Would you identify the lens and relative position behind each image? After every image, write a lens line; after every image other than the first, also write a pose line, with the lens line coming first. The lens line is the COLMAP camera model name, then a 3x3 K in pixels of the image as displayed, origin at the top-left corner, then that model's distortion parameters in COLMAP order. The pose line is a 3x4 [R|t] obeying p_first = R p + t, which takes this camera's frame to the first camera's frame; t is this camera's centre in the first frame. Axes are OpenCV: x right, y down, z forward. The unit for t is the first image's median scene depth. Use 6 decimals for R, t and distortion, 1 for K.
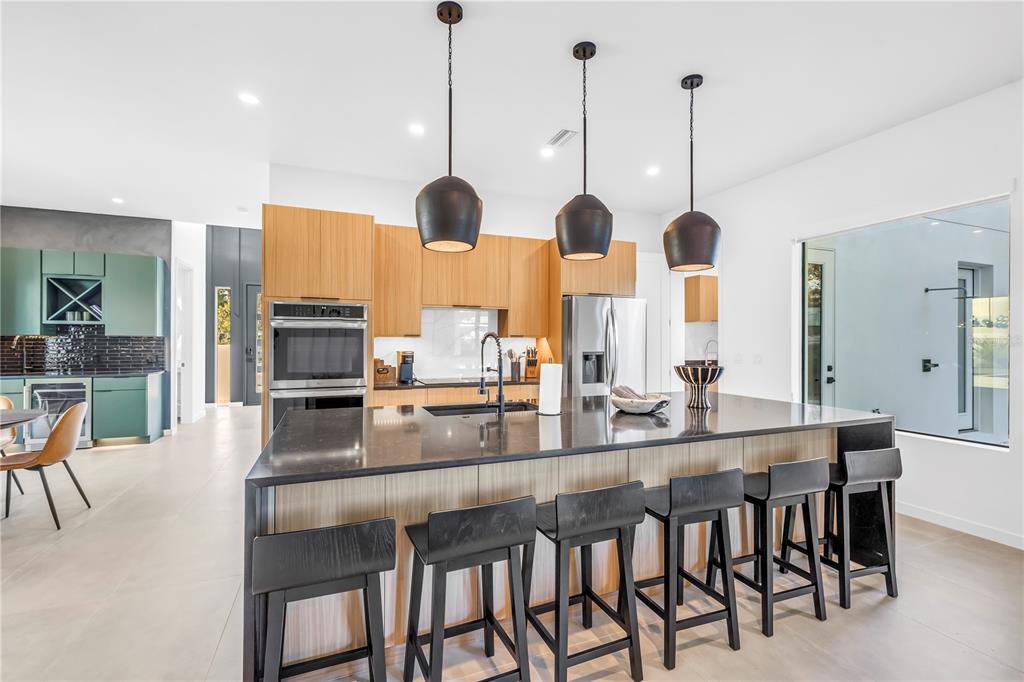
lens RADIAL K [[446.0, 0, 511.3], [0, 446.0, 339.0], [0, 0, 1]] dist [-0.002249, -0.000164]
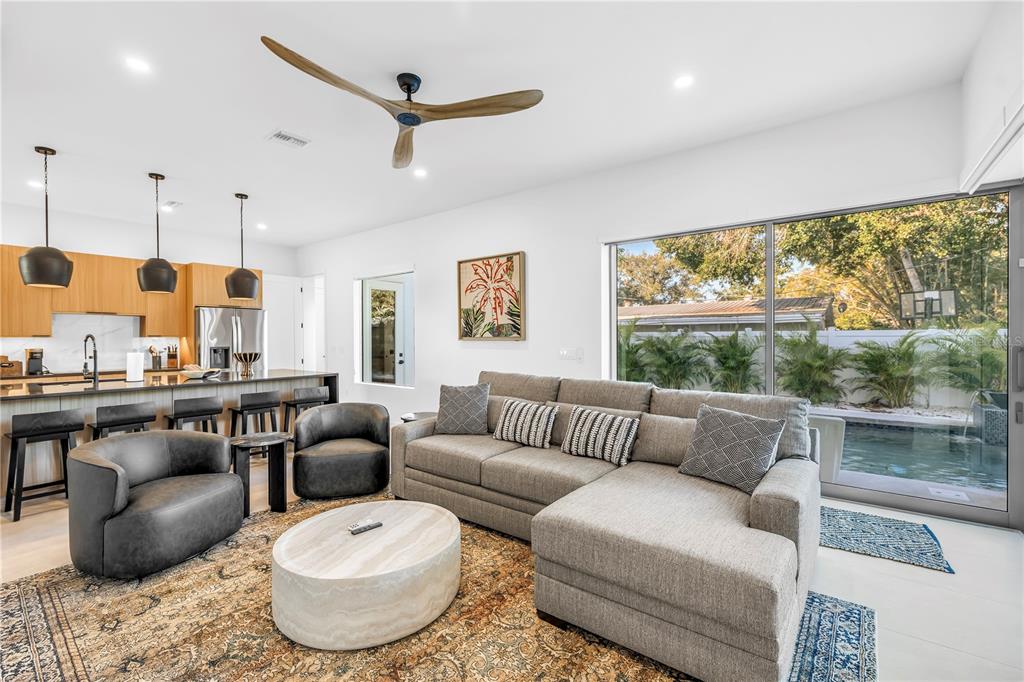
lens RADIAL K [[446.0, 0, 511.6], [0, 446.0, 340.8], [0, 0, 1]] dist [-0.002249, -0.000164]
pose [[0.860595, -0.009156, 0.509208, 0.260495], [0.004387, 0.999935, 0.010566, -0.001315], [-0.509271, -0.006859, 0.860579, -0.689839]]
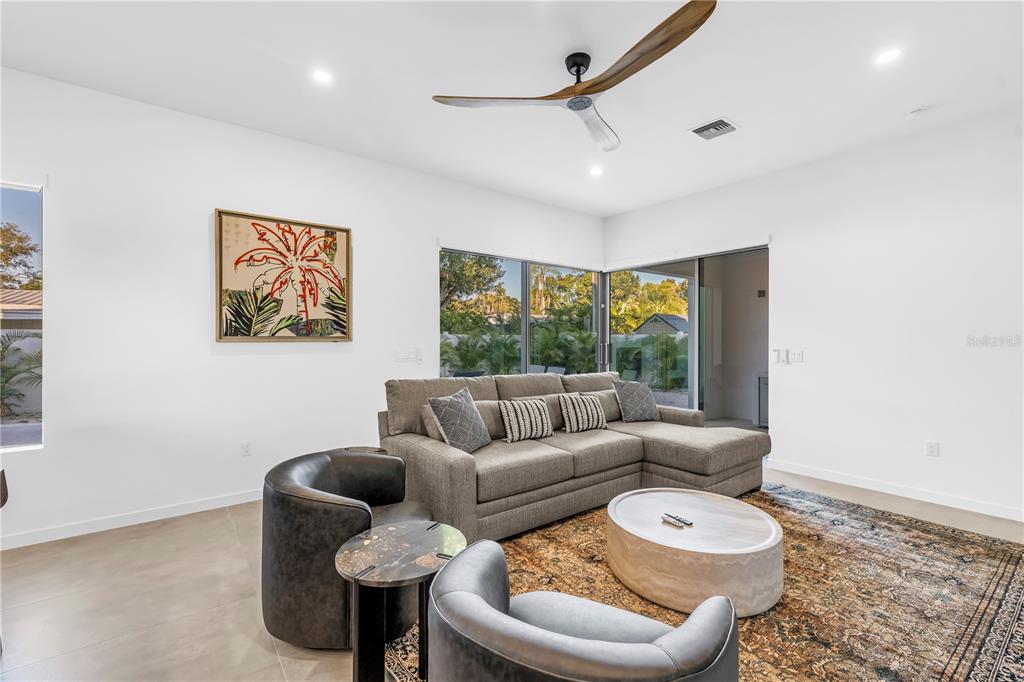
lens RADIAL K [[446.0, 0, 512.0], [0, 446.0, 341.0], [0, 0, 1]] dist [-0.002249, -0.000164]
pose [[-0.275356, -0.007815, 0.961311, -0.239594], [-0.005009, 0.999965, 0.006694, 0.003238], [-0.961329, -0.002972, -0.275386, 0.566799]]
